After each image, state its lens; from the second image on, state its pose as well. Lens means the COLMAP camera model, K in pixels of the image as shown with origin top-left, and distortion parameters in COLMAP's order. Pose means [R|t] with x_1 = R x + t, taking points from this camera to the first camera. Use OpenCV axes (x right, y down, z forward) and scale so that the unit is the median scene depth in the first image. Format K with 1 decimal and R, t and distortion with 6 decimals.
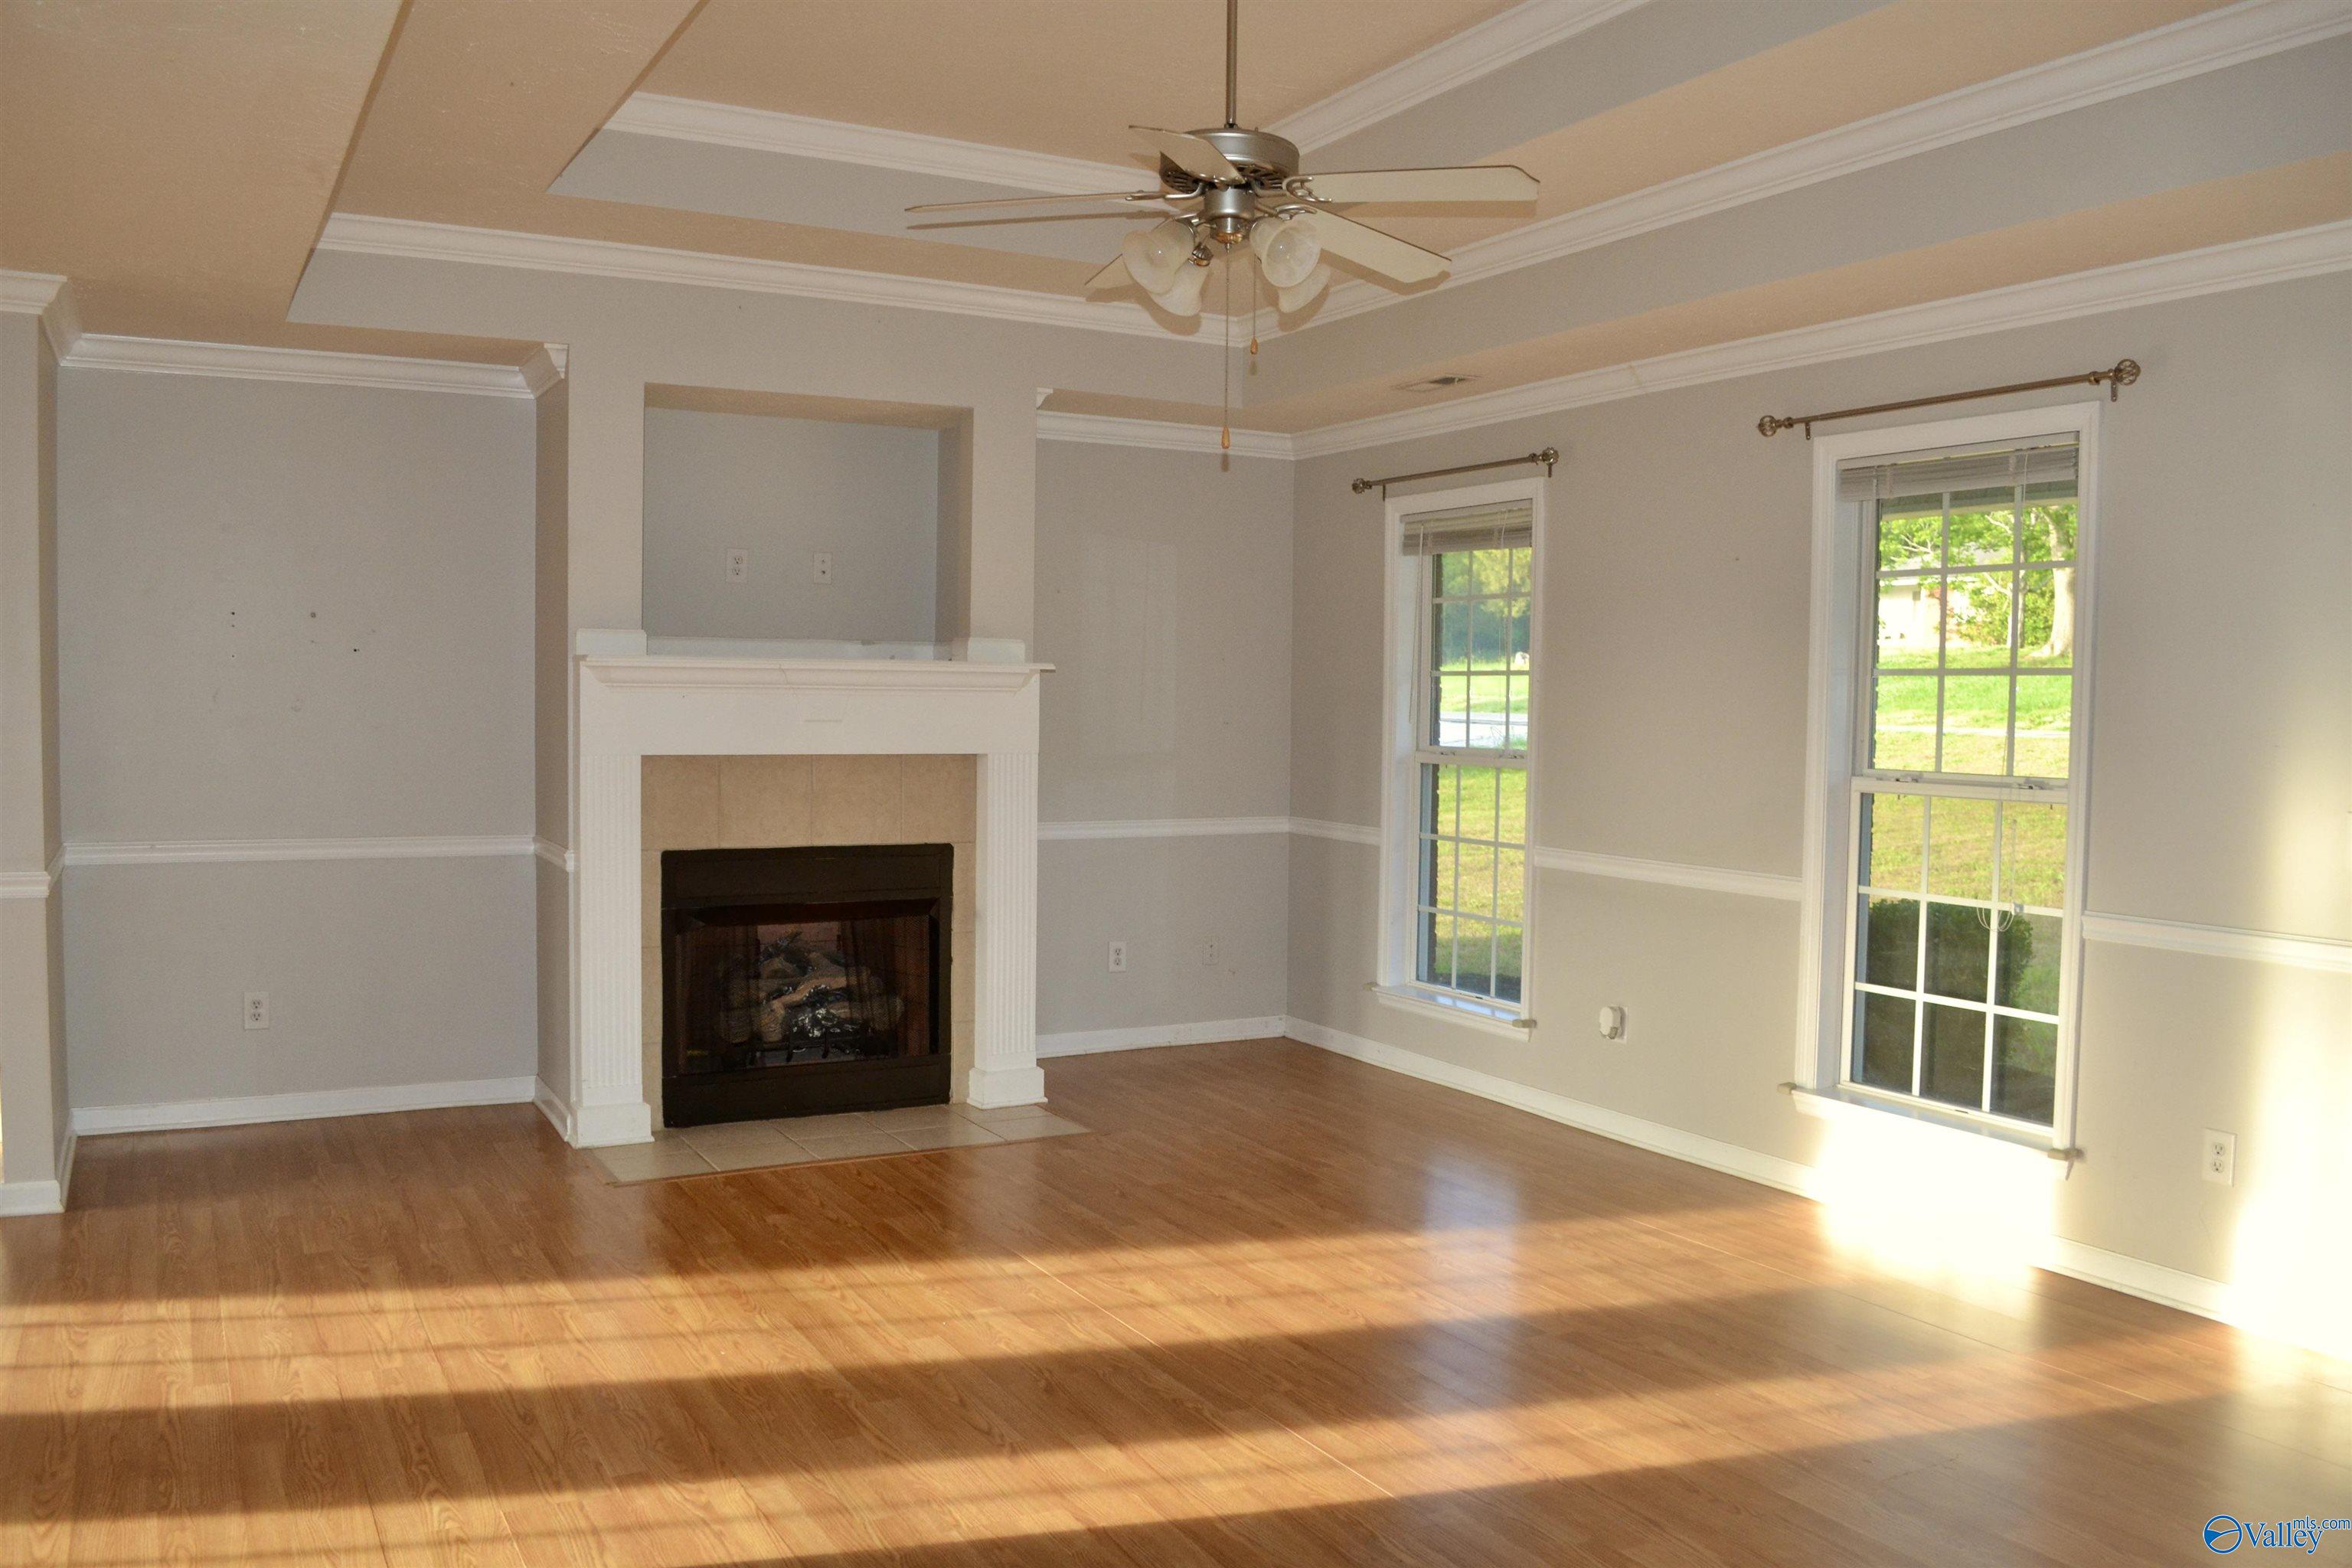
lens RADIAL K [[1892.2, 0, 1183.2], [0, 1892.2, 795.8], [0, 0, 1]] dist [-0.081136, 0.011153]
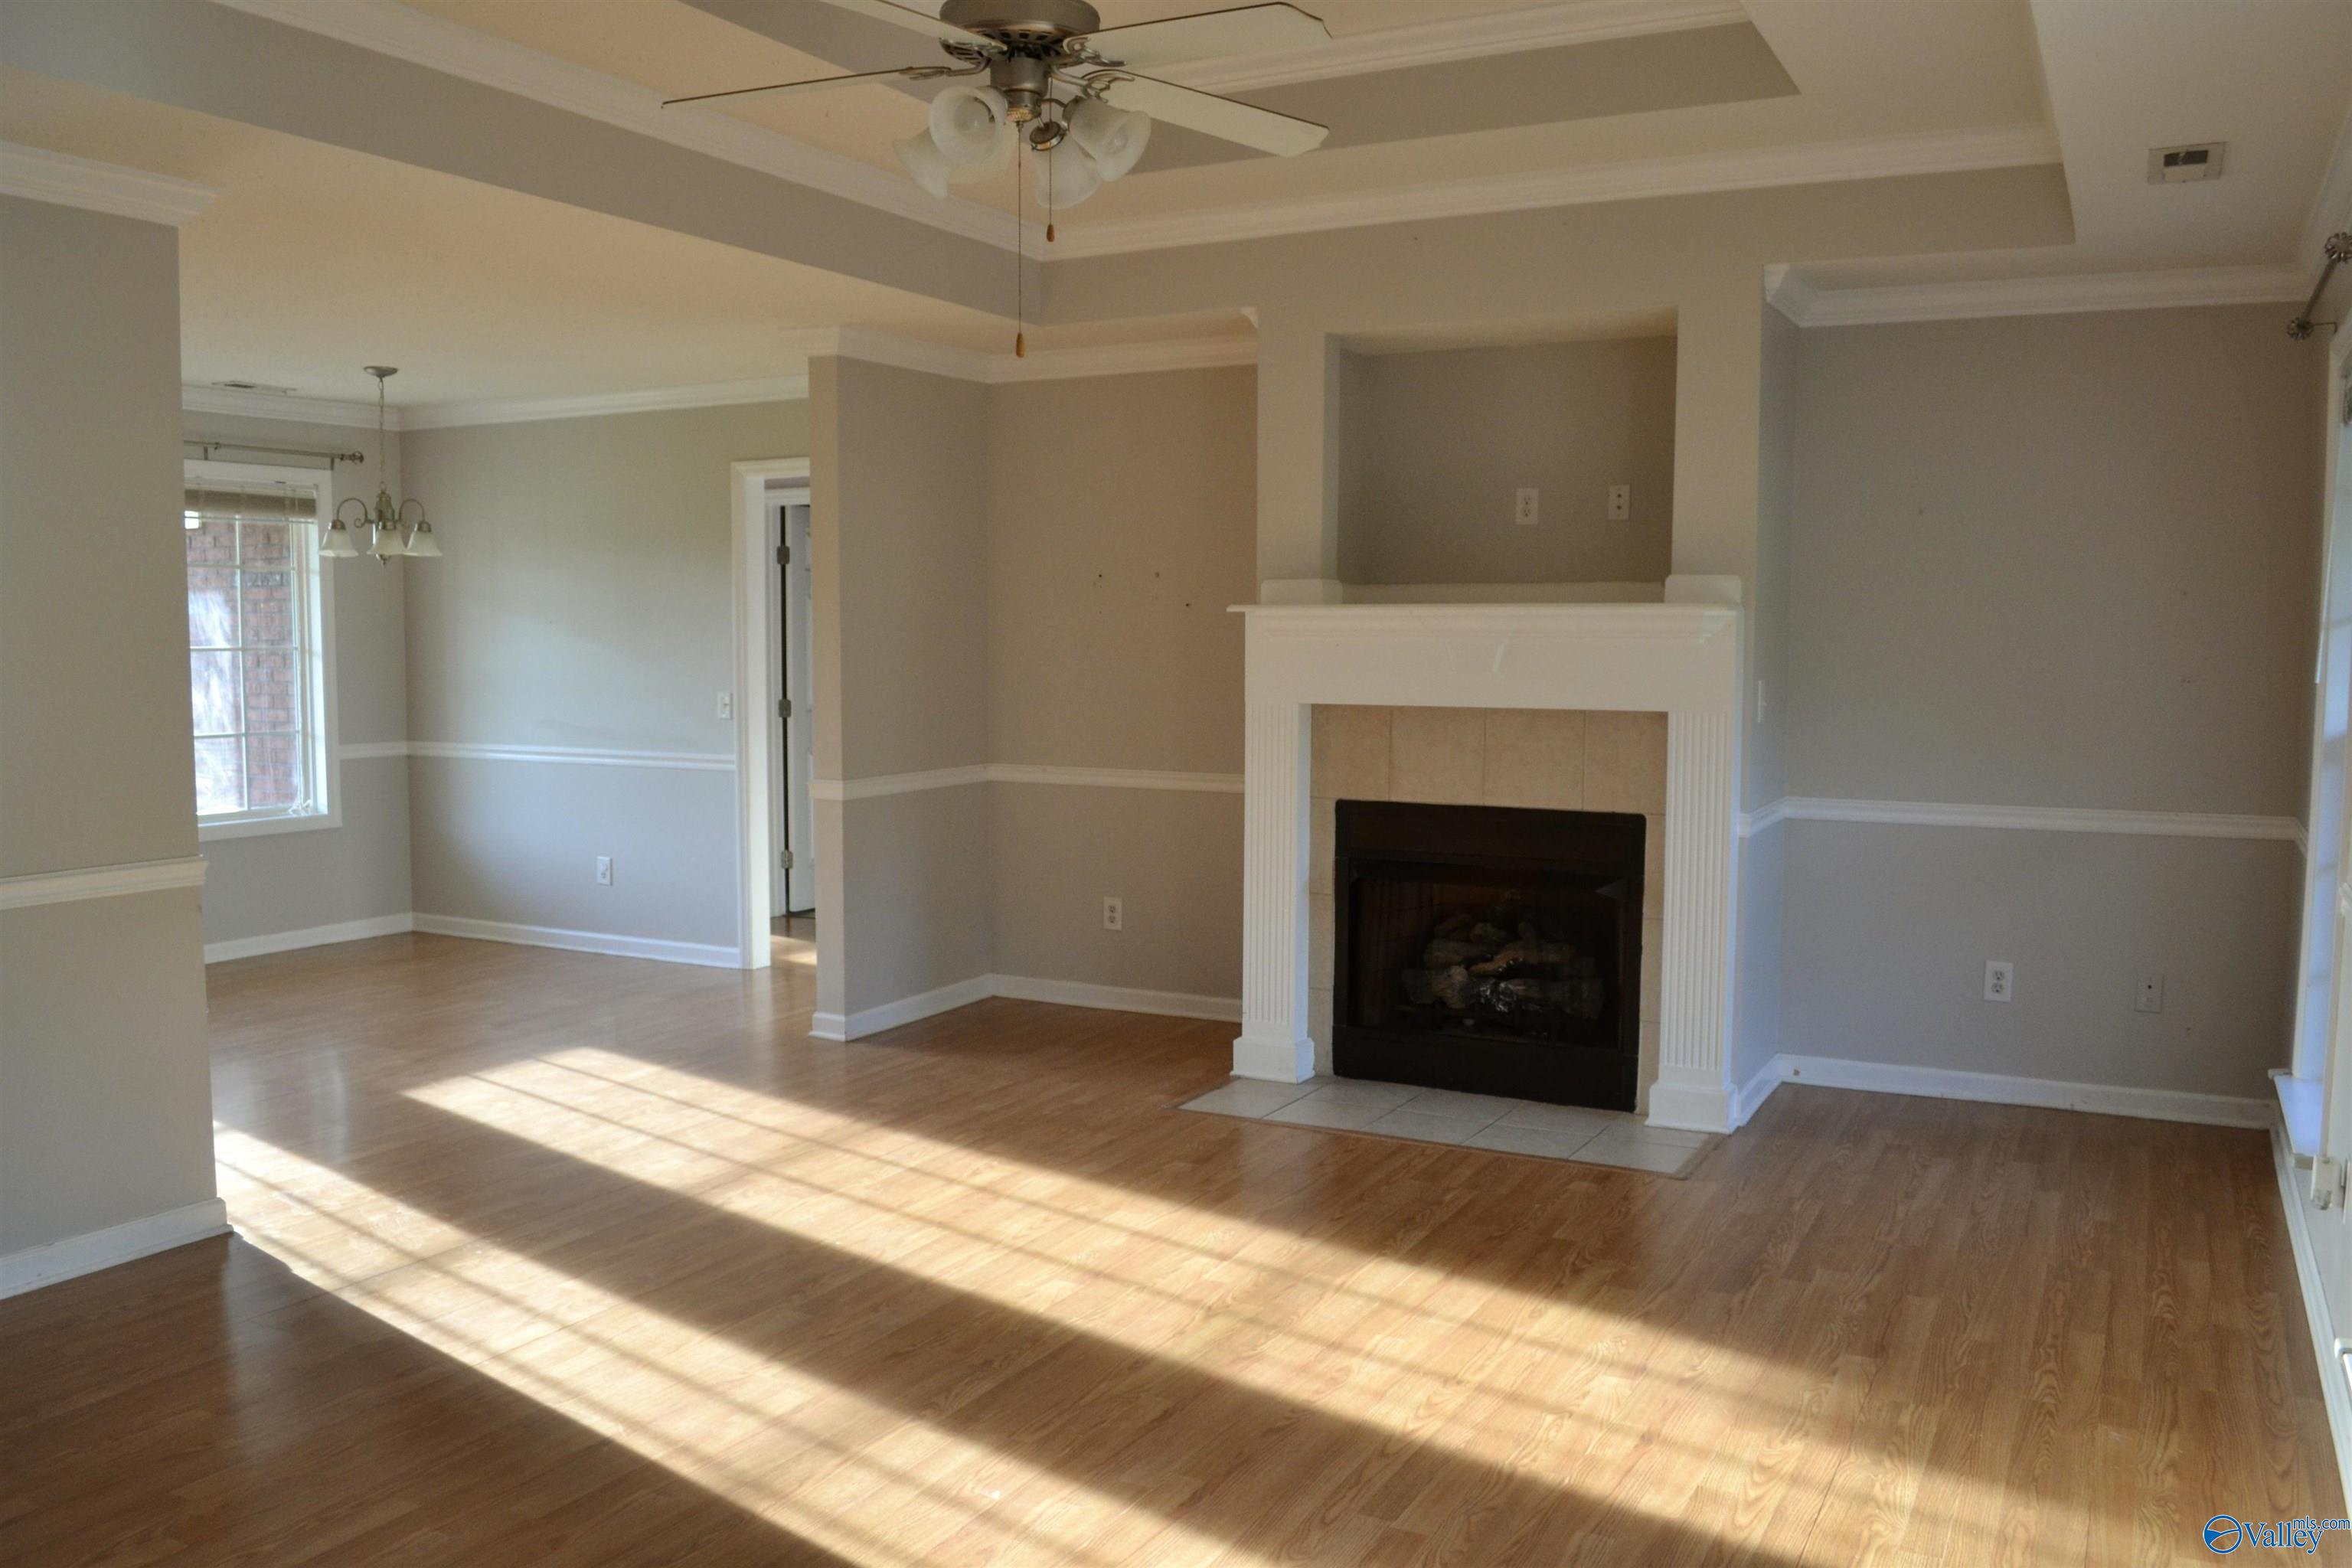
lens RADIAL K [[1892.2, 0, 1183.2], [0, 1892.2, 795.8], [0, 0, 1]] dist [-0.081136, 0.011153]
pose [[0.540806, 0.058582, -0.839105, 0.502218], [-0.039542, 0.998240, 0.044207, -0.013564], [0.840217, 0.009273, 0.542170, 0.367244]]
